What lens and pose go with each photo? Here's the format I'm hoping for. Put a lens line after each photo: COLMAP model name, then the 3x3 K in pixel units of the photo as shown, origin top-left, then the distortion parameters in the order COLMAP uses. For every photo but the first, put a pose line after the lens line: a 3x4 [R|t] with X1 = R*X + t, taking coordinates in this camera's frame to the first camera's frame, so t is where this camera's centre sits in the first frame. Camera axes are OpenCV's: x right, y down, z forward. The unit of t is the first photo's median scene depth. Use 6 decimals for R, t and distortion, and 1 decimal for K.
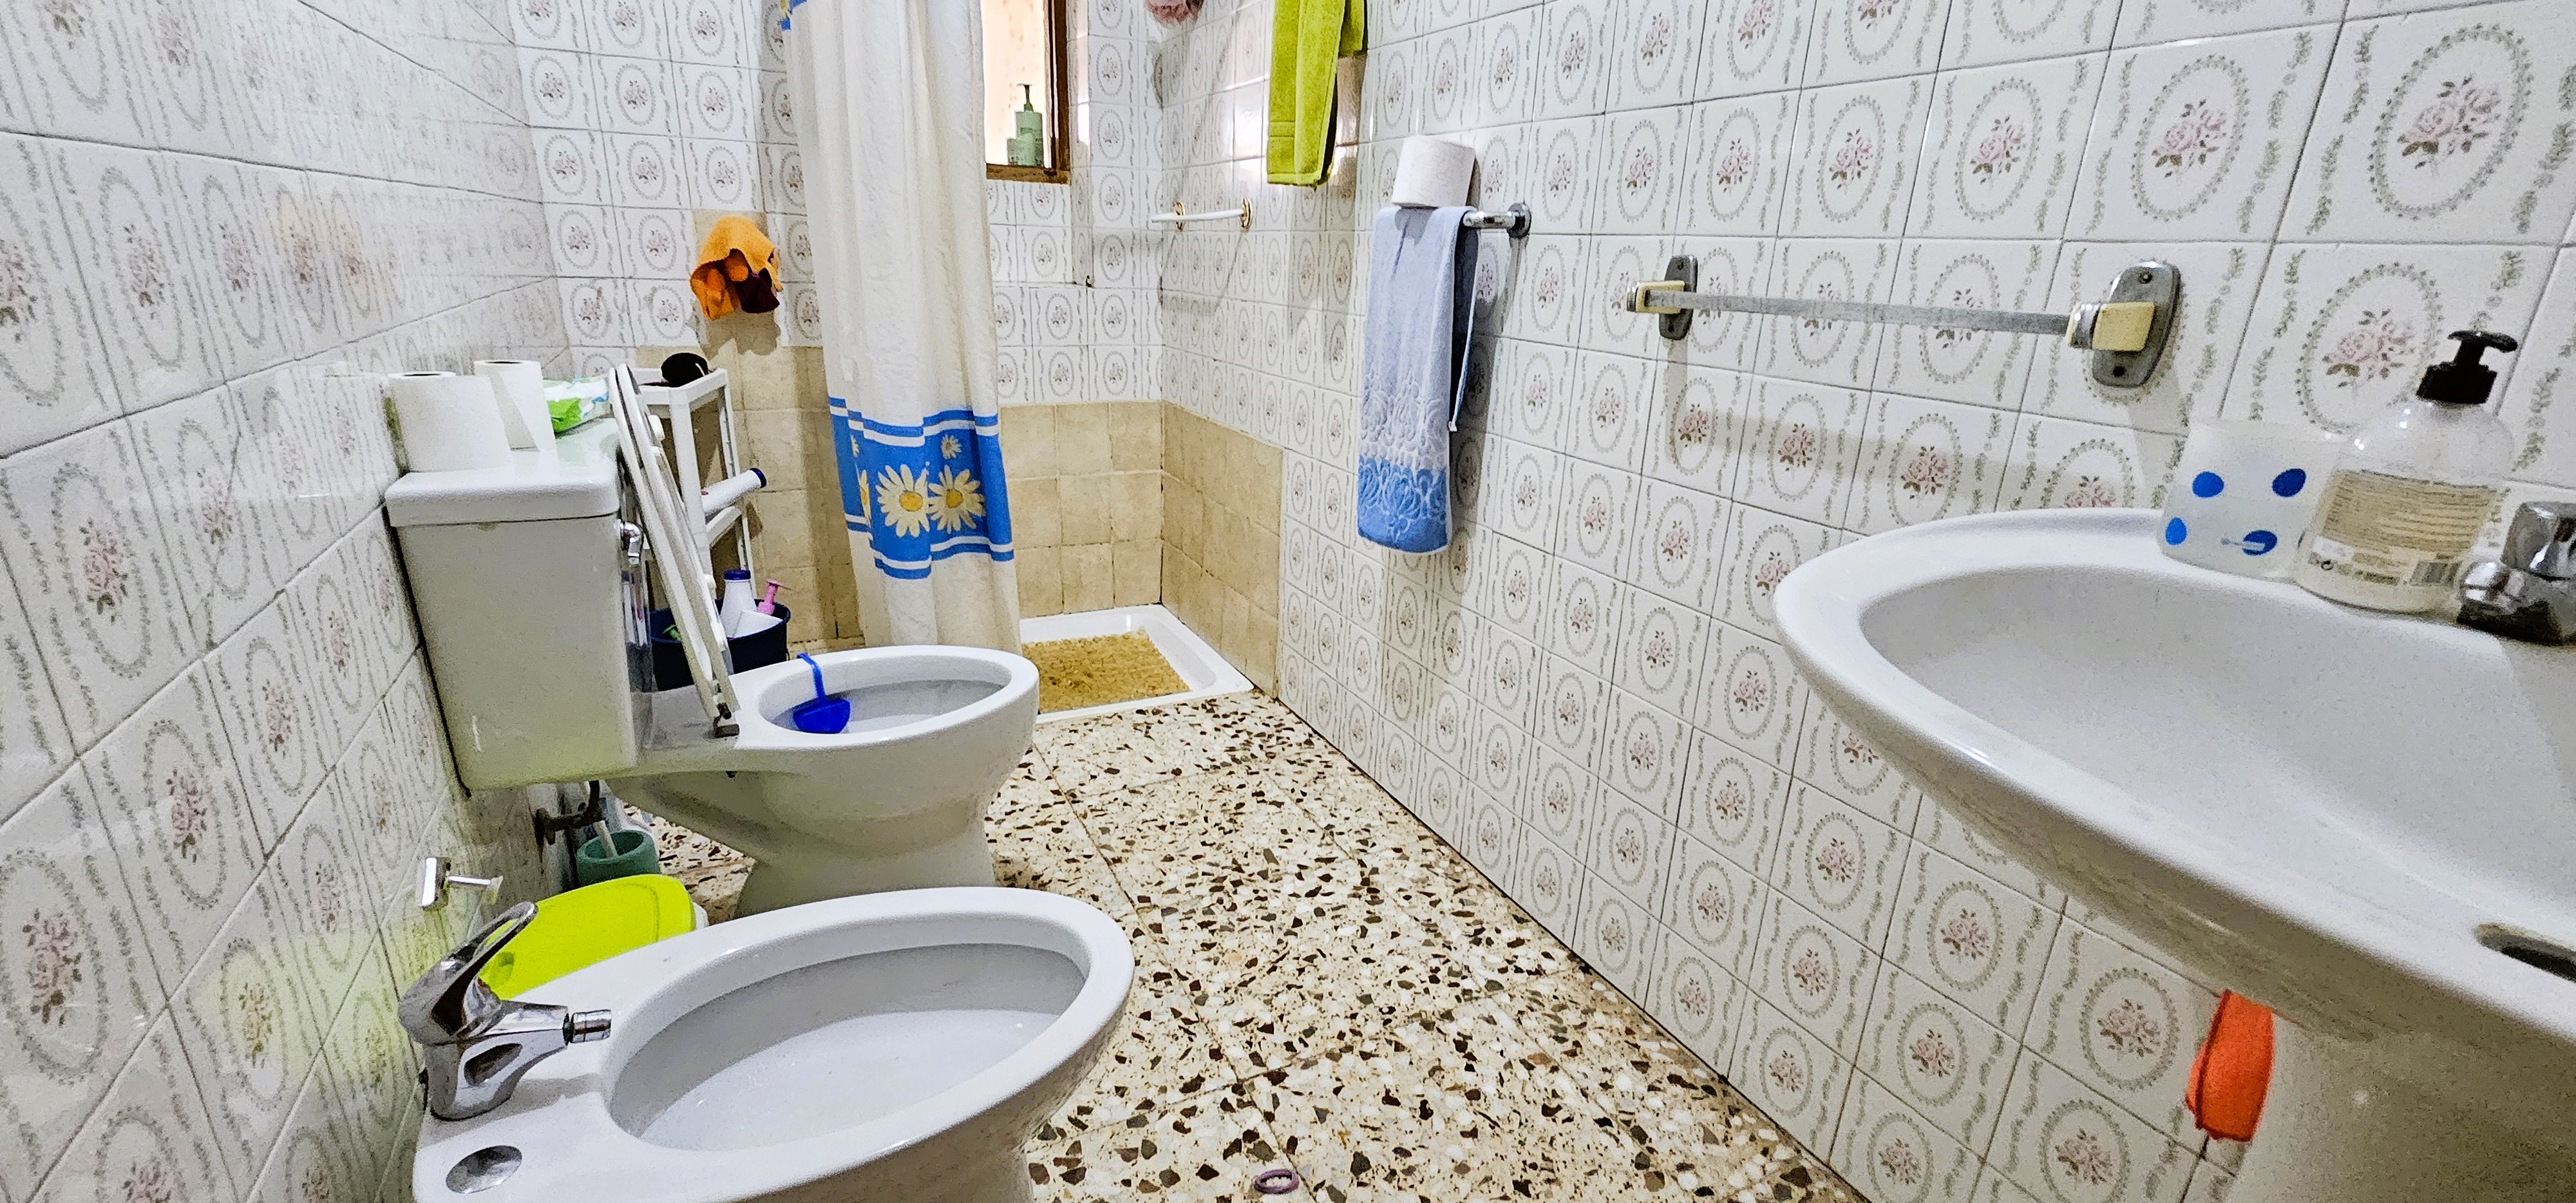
lens RADIAL K [[1048.6, 0, 1288.0], [0, 1048.6, 601.5], [0, 0, 1]] dist [0.000069, 0.000126]
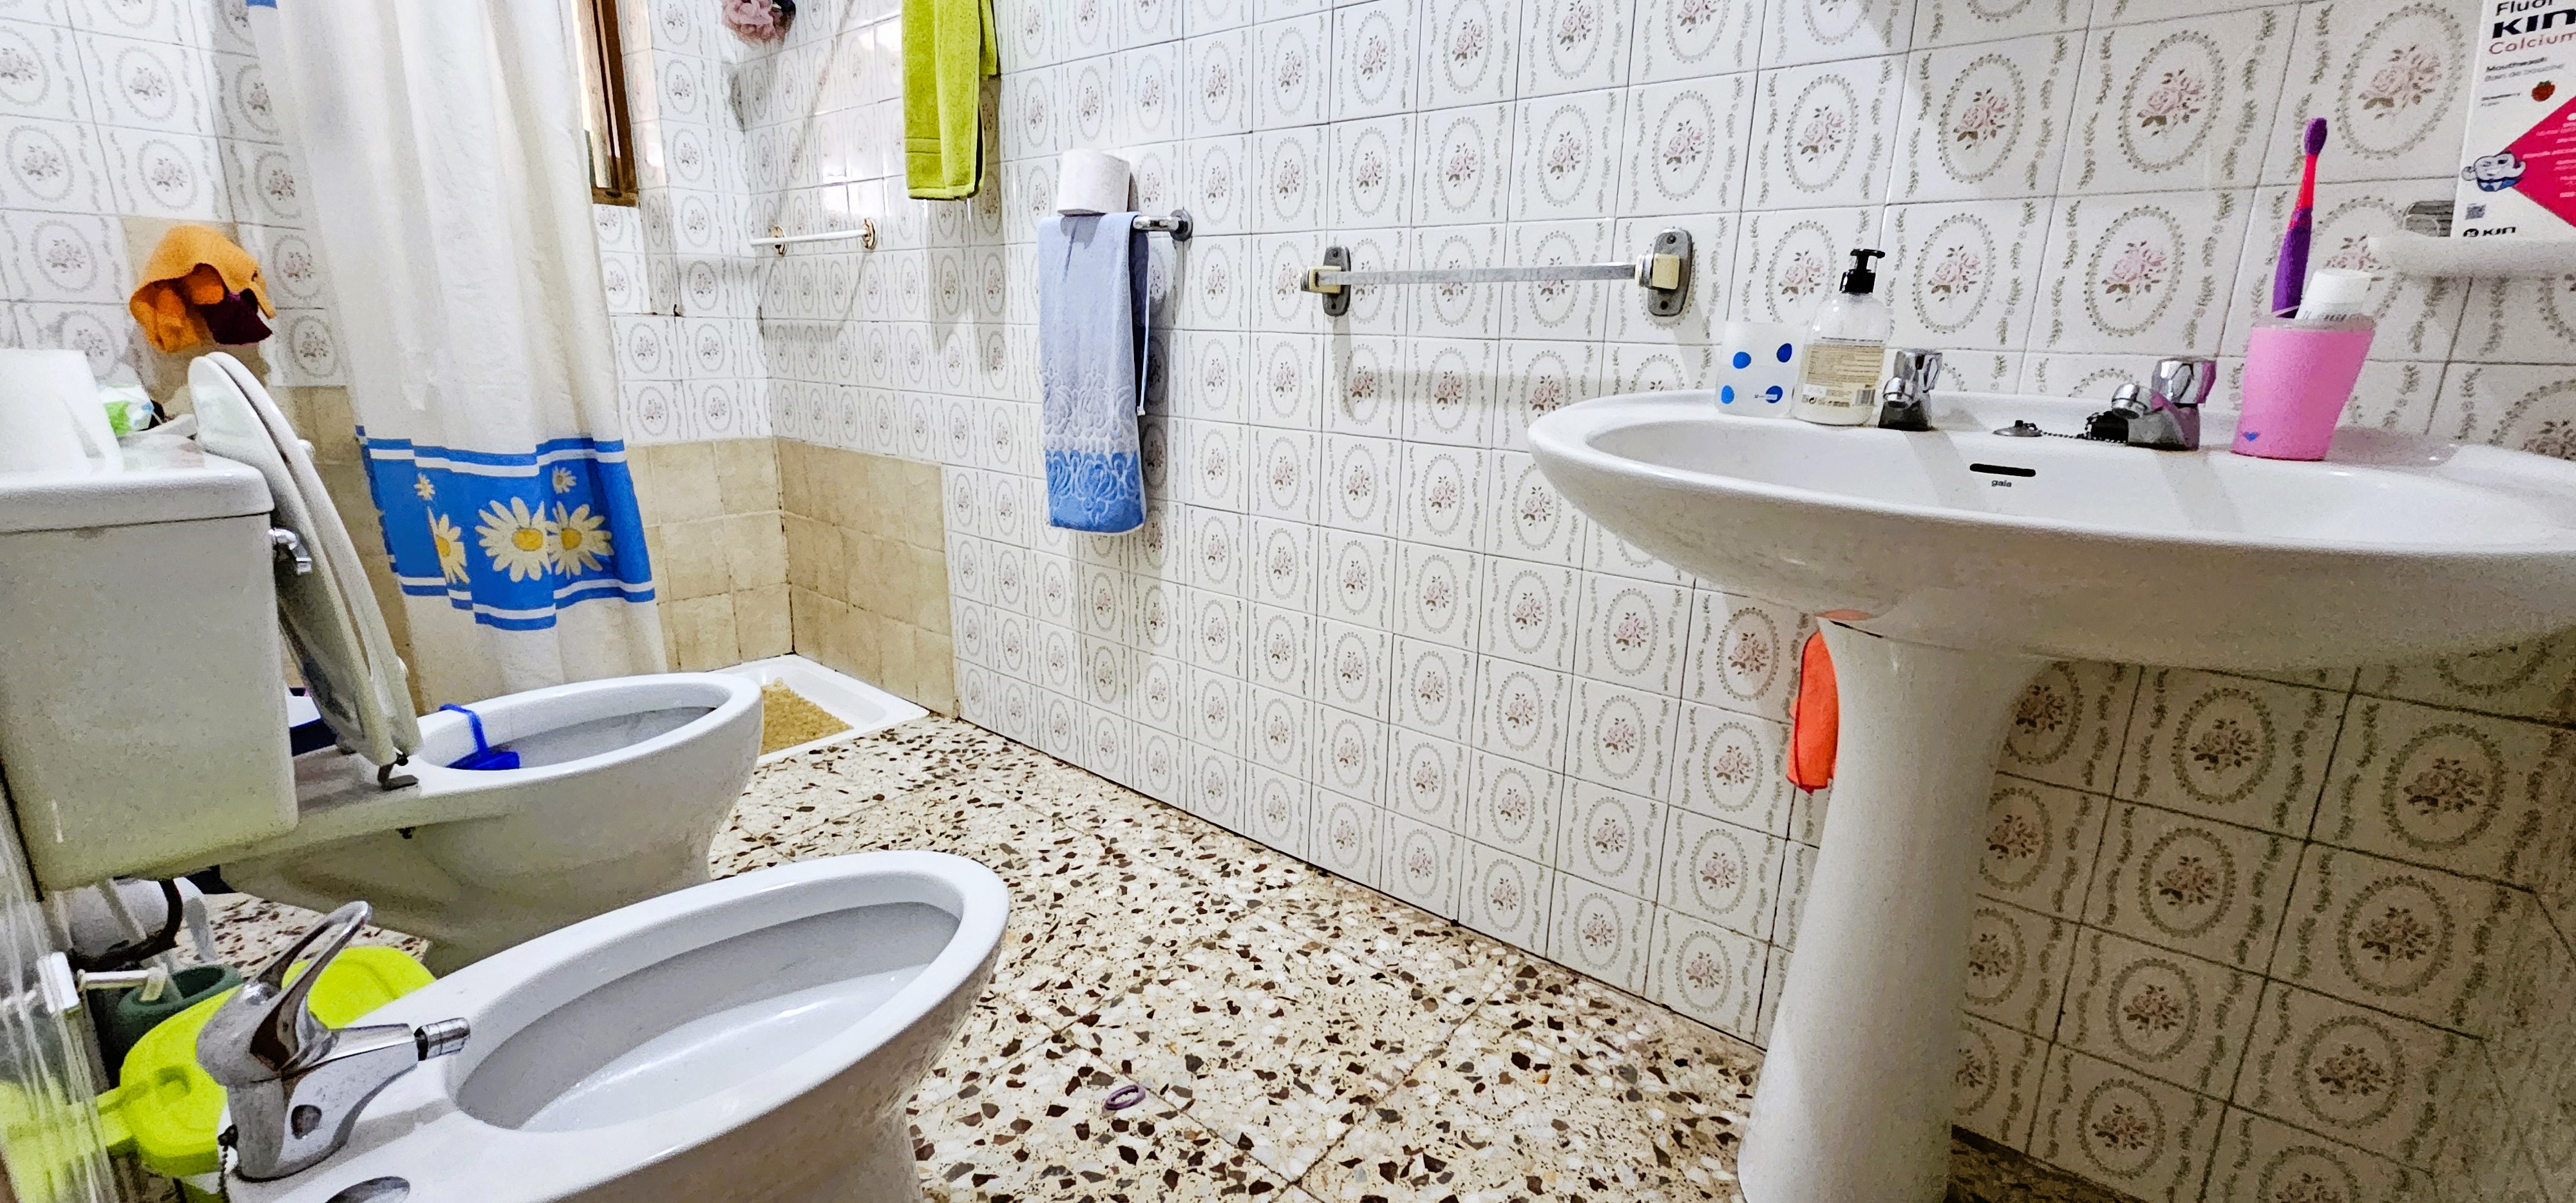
lens RADIAL K [[1051.1, 0, 1279.9], [0, 1051.1, 601.6], [0, 0, 1]] dist [-0.010642, 0.004596]
pose [[0.913168, -0.115539, 0.390864, -0.165500], [0.138086, 0.989967, -0.029972, 0.084856], [-0.383479, 0.081343, 0.919960, -0.049769]]
